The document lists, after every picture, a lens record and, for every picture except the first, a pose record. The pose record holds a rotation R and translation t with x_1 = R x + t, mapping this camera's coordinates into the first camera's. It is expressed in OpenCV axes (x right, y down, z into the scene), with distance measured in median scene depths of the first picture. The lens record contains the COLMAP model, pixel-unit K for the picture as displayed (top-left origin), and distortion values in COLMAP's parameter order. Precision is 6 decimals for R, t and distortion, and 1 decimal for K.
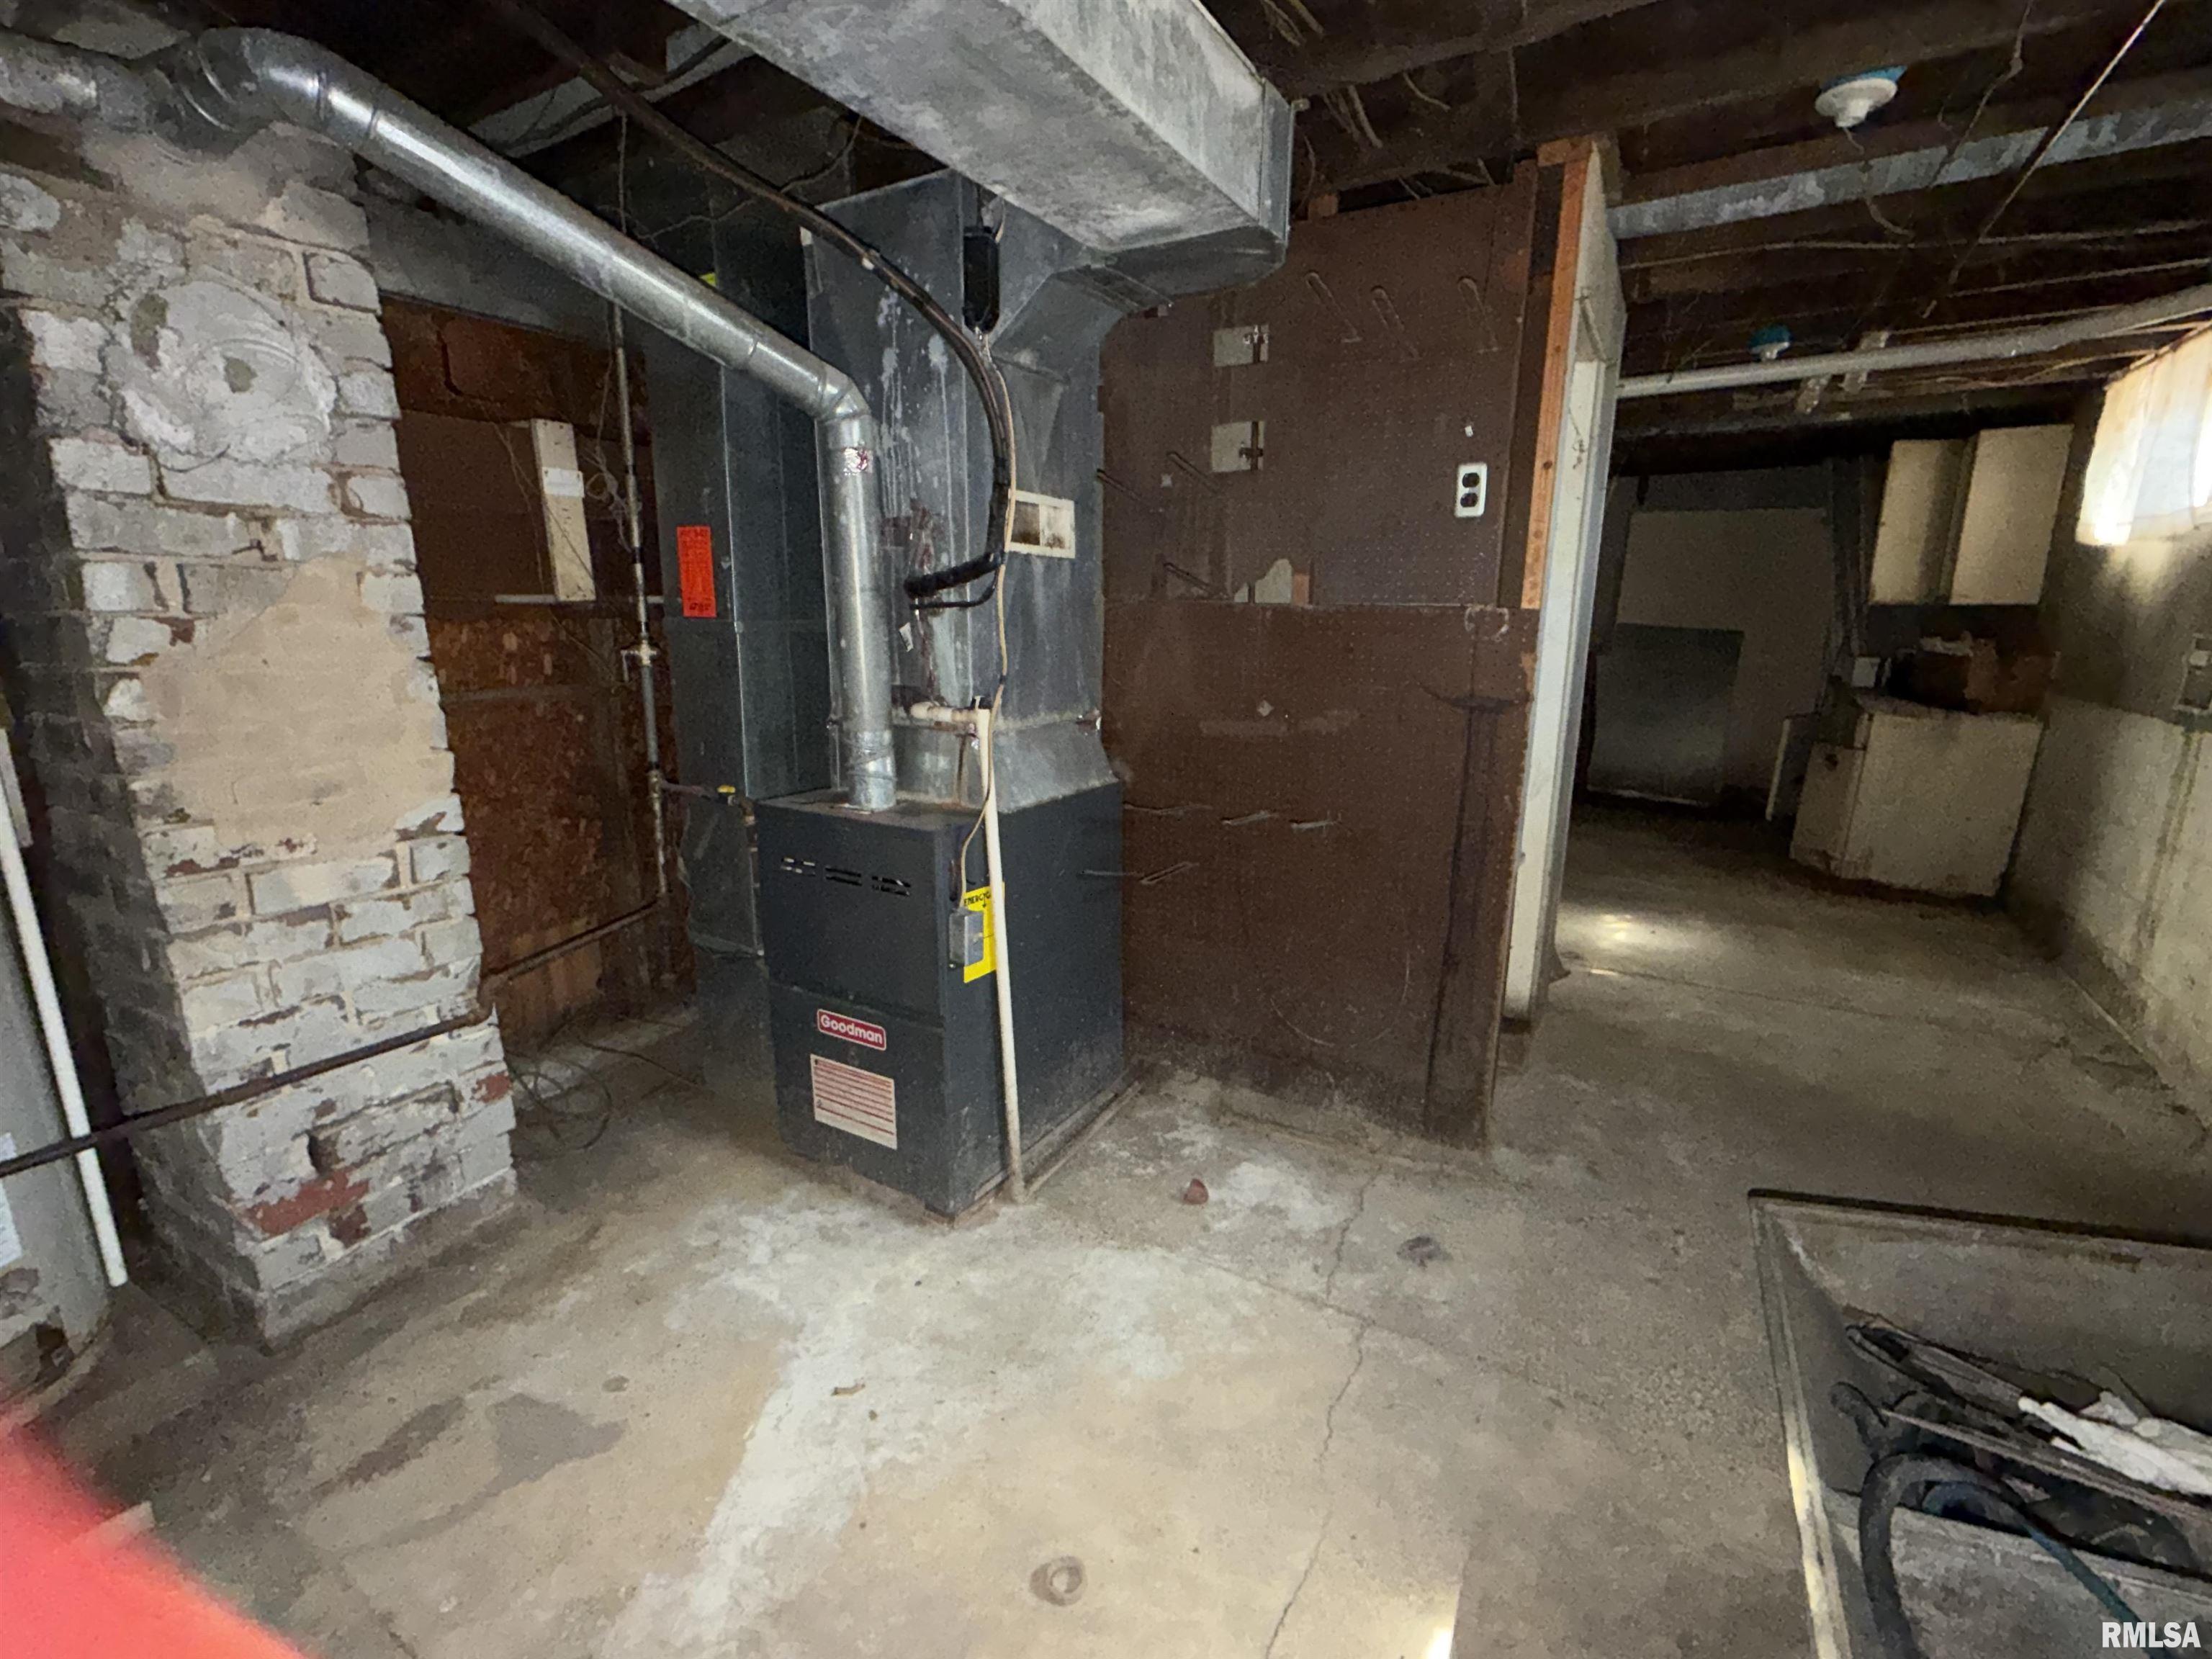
lens RADIAL K [[967.1, 0, 1114.8], [0, 967.1, 829.1], [0, 0, 1]] dist [-0.000766, -0.000592]
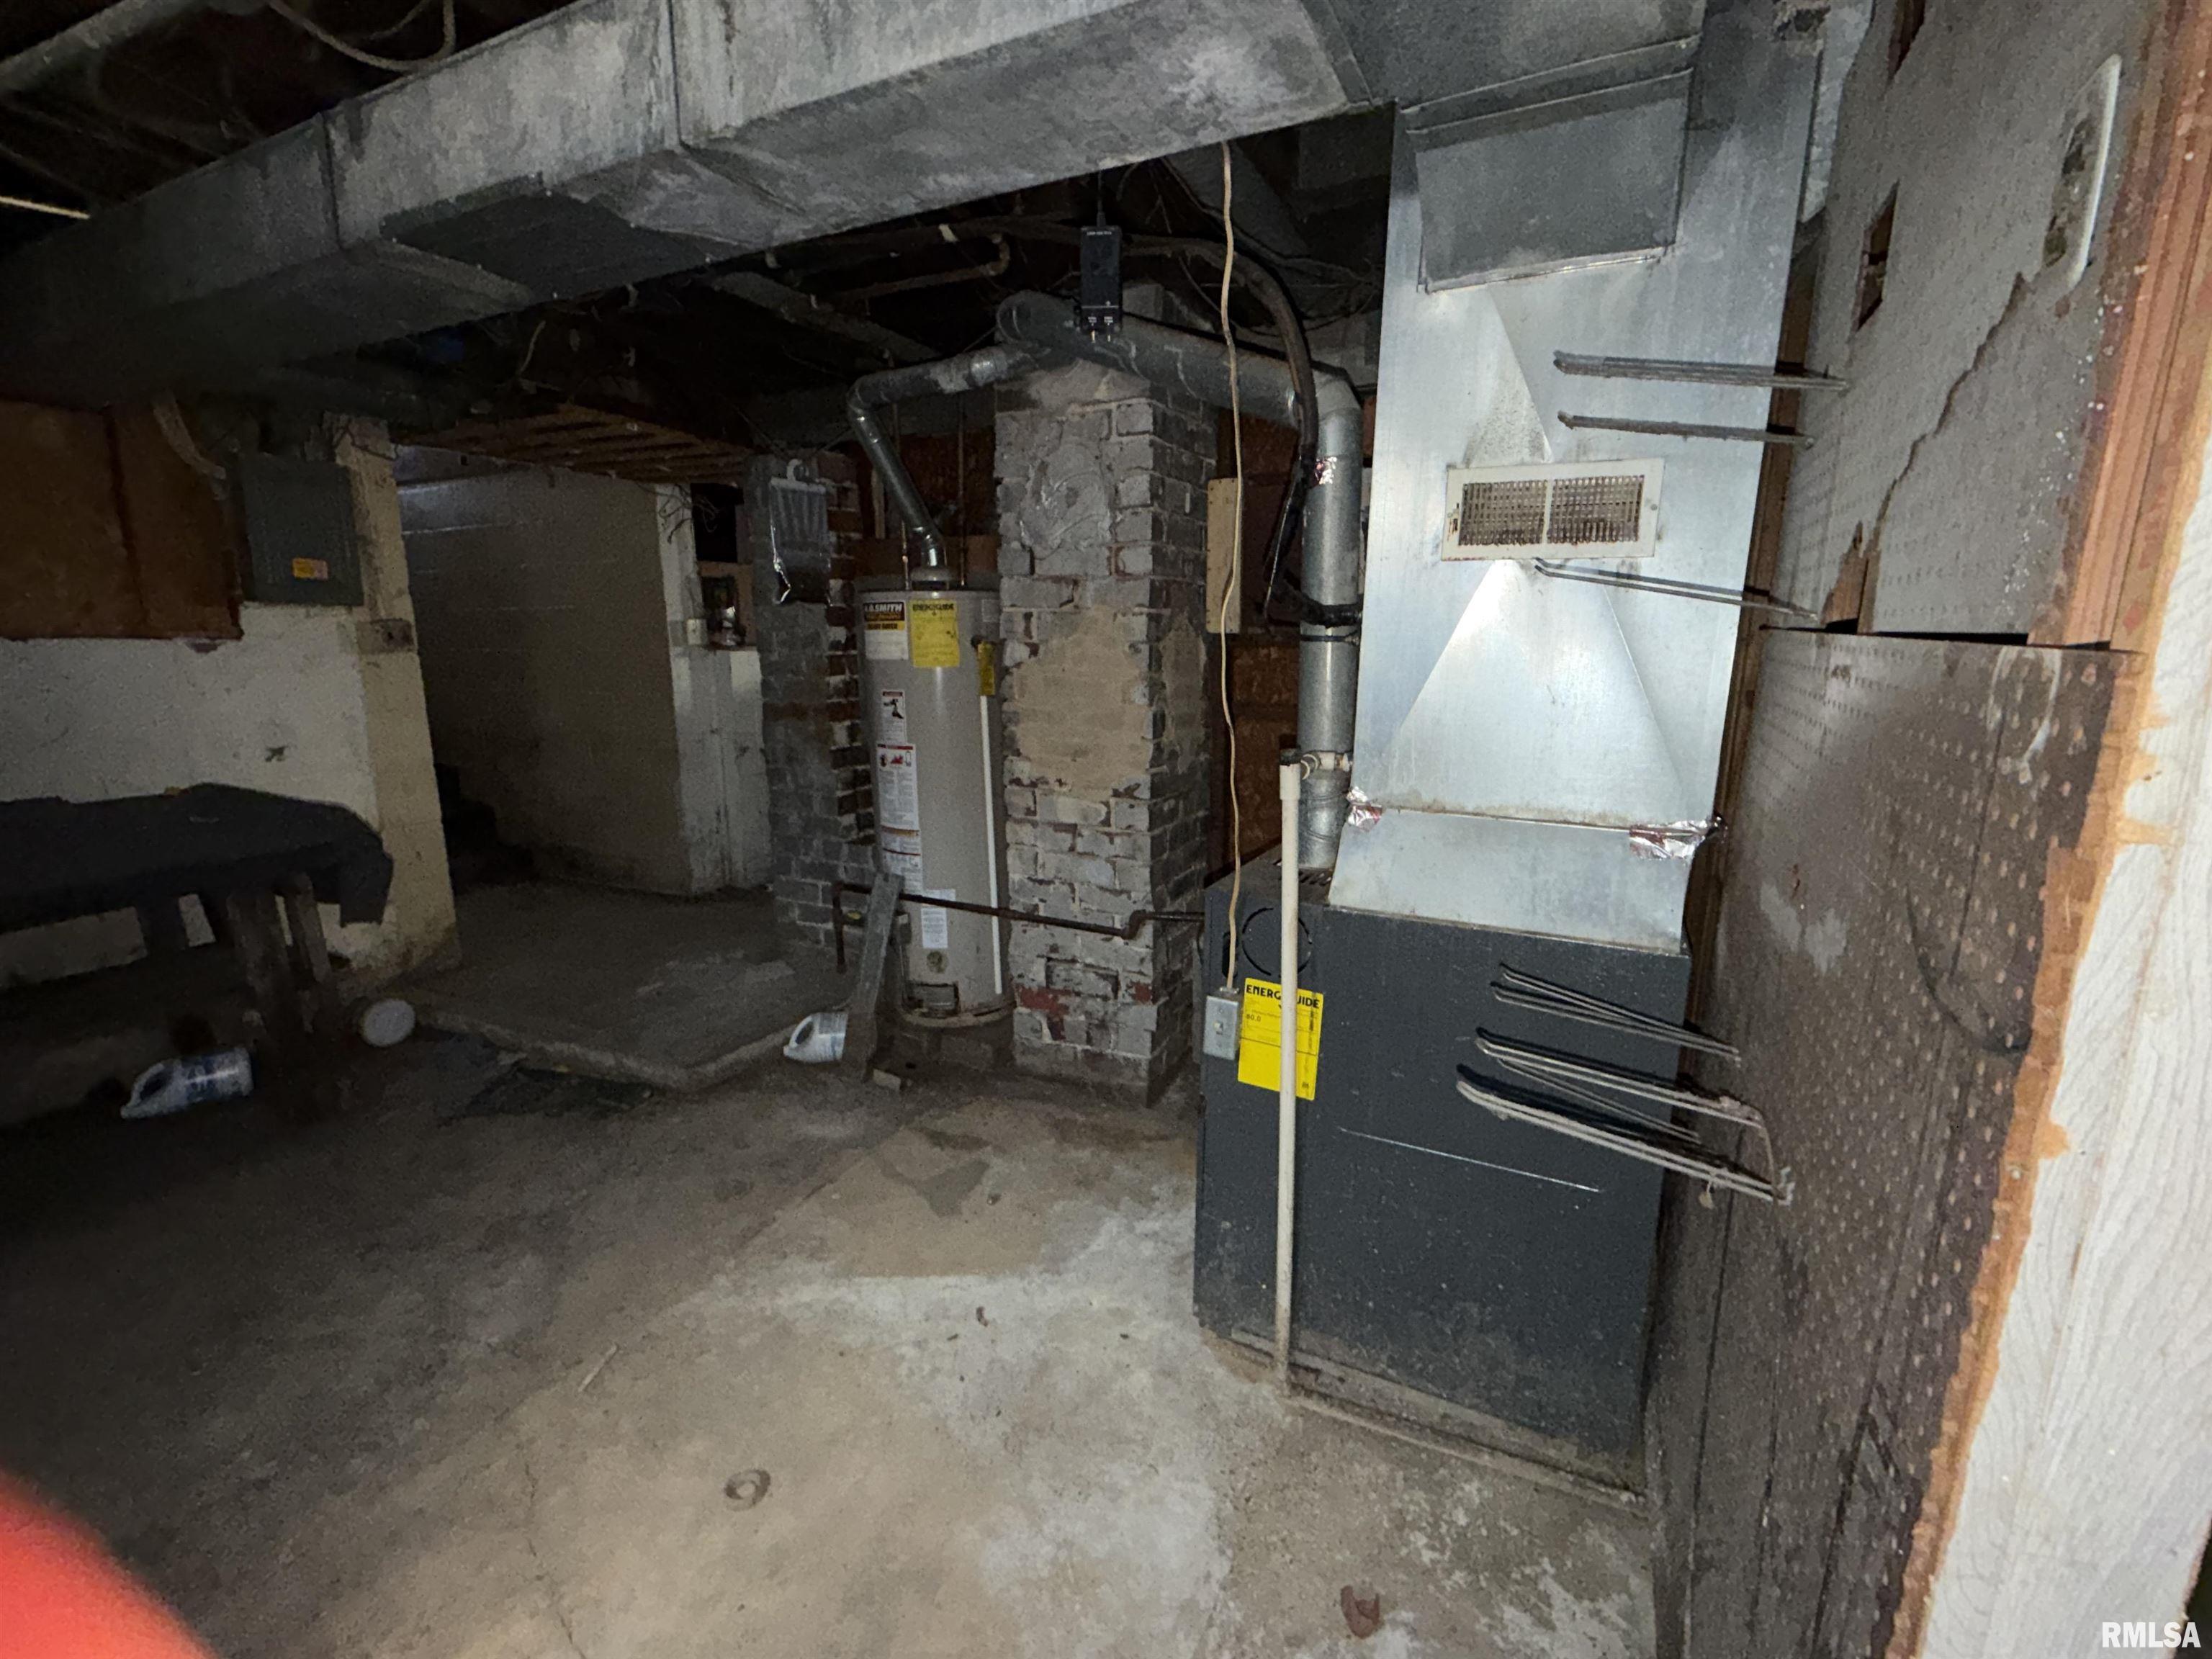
lens RADIAL K [[967.9, 0, 1095.9], [0, 967.9, 829.0], [0, 0, 1]] dist [-0.001419, -0.000470]
pose [[0.065557, 0.195249, -0.978560, 0.661615], [-0.226254, 0.958037, 0.175996, -0.182706], [0.971860, 0.209866, 0.106982, 0.791987]]
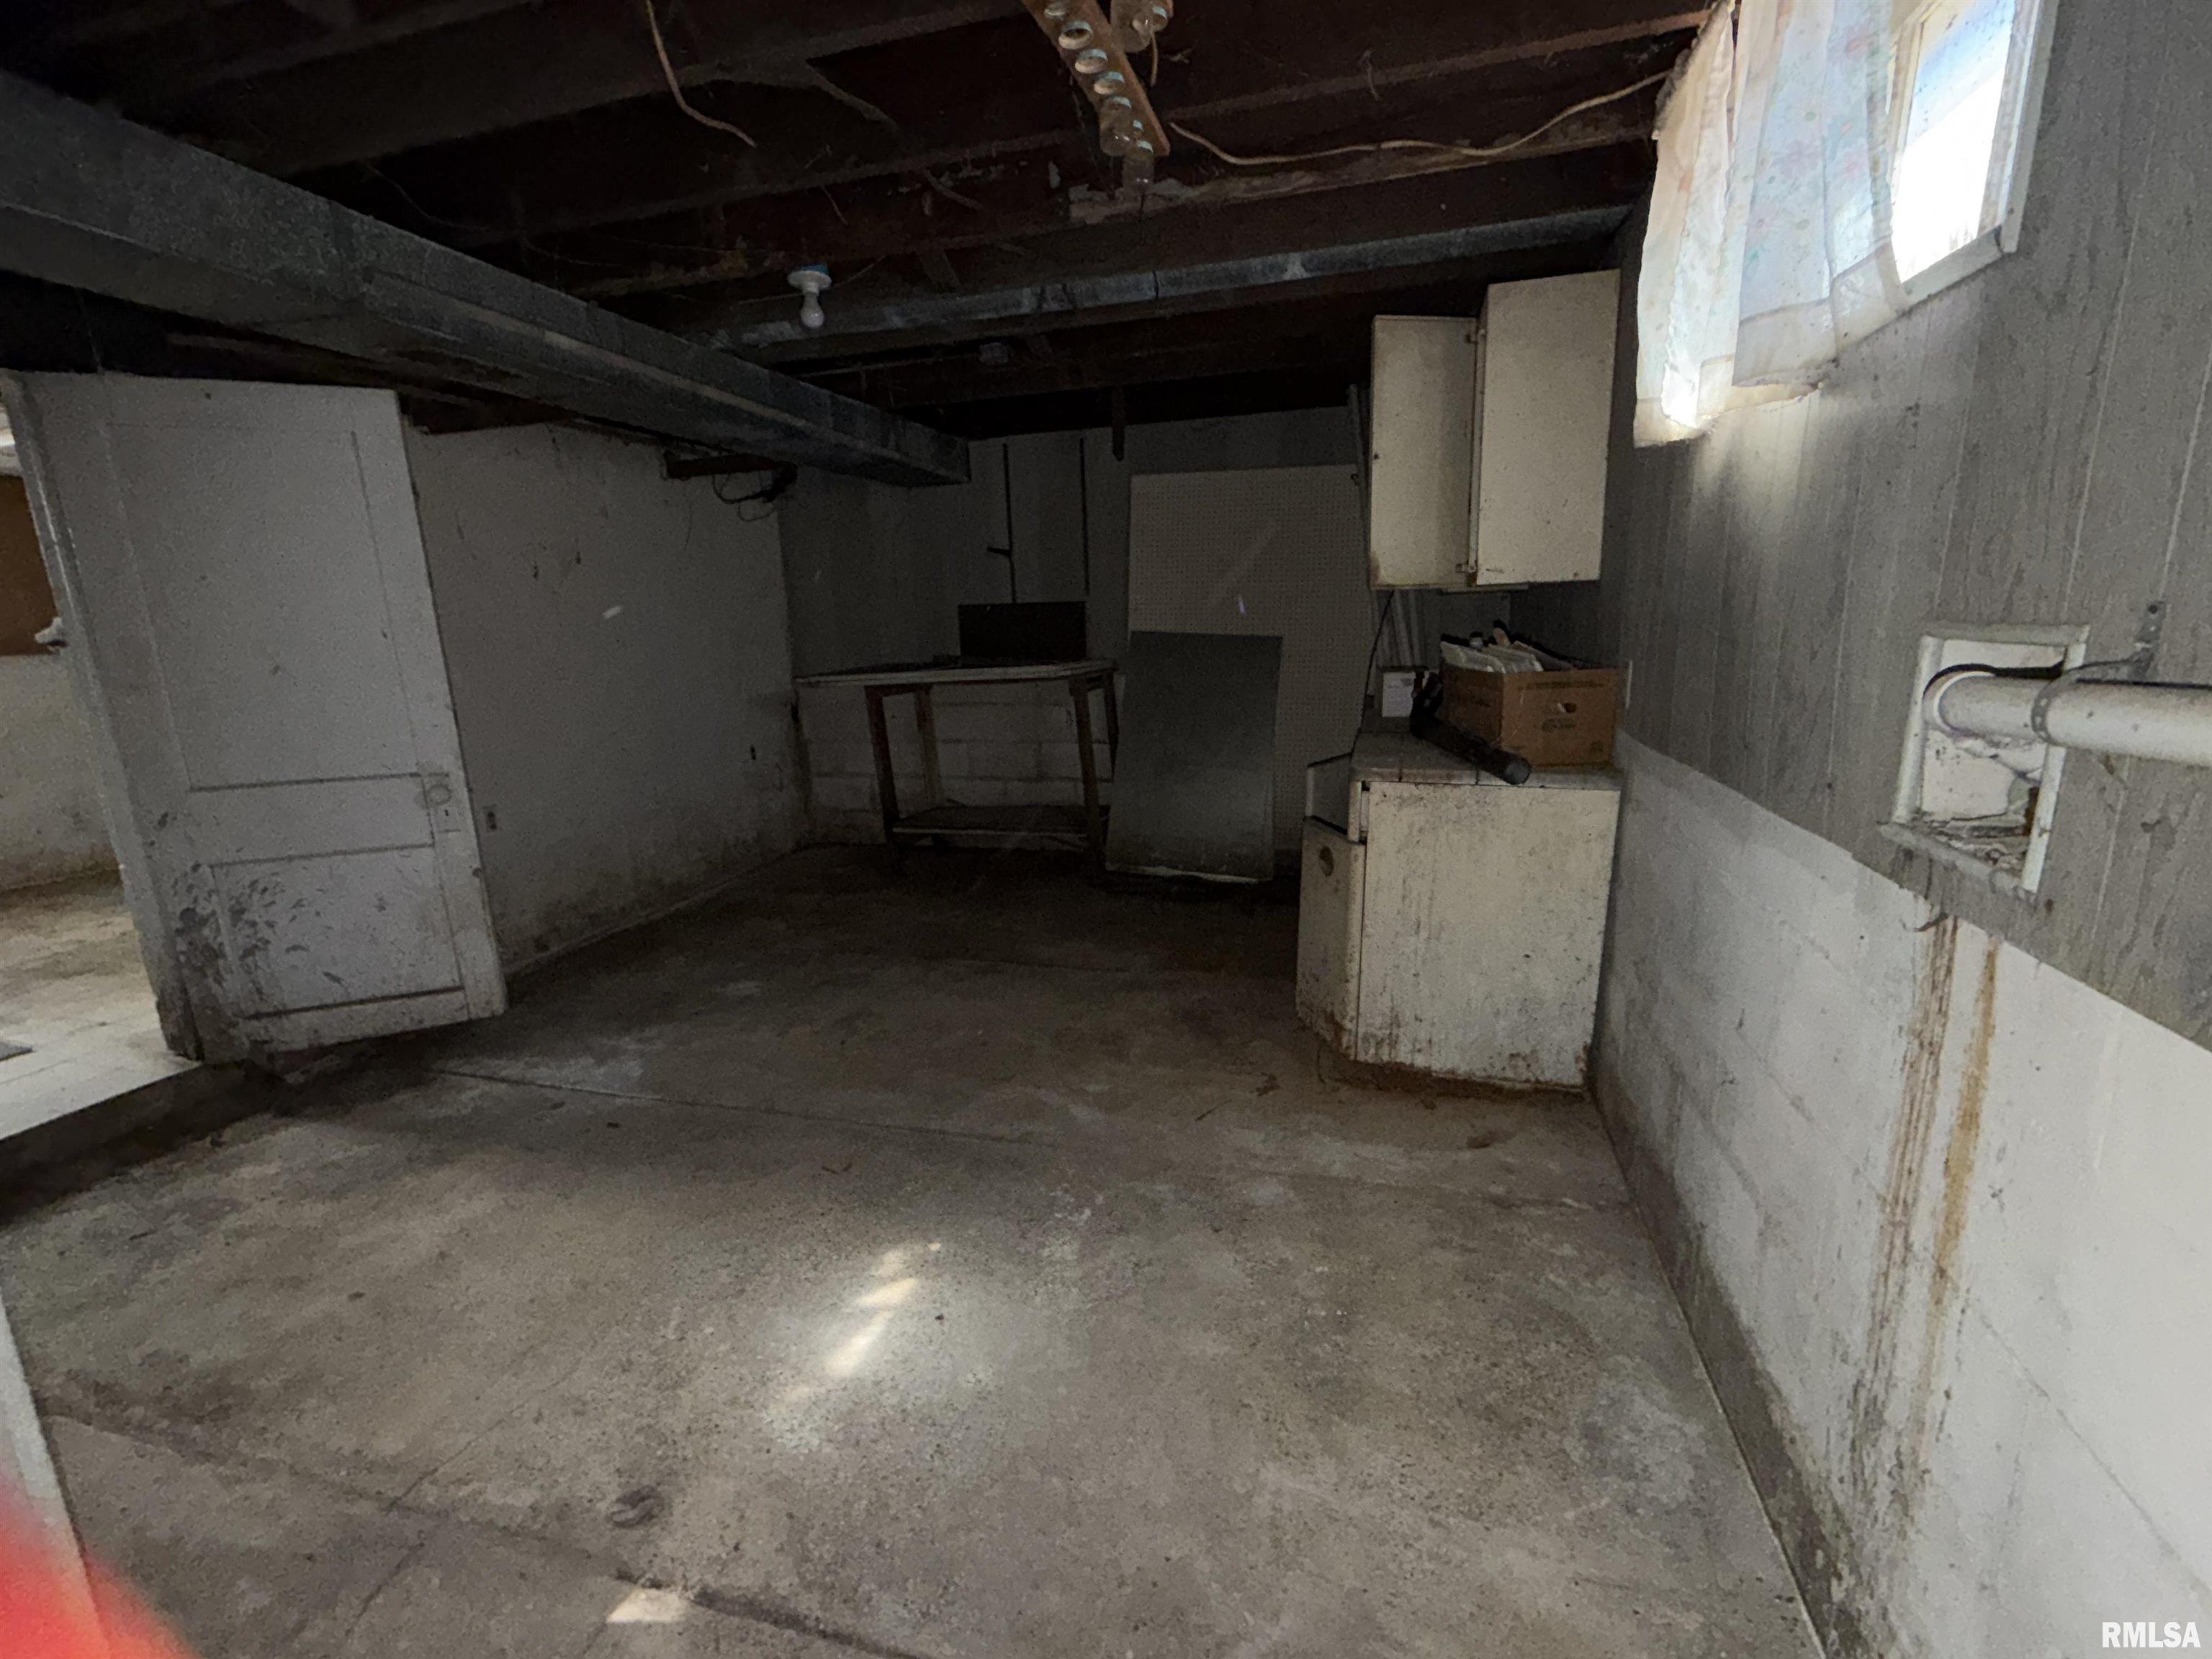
lens RADIAL K [[967.9, 0, 1095.9], [0, 967.9, 829.0], [0, 0, 1]] dist [-0.001419, -0.000470]
pose [[0.968300, -0.087307, 0.234034, 1.266283], [0.090799, 0.995861, -0.004166, -0.265235], [-0.232701, 0.025284, 0.972220, 1.249428]]
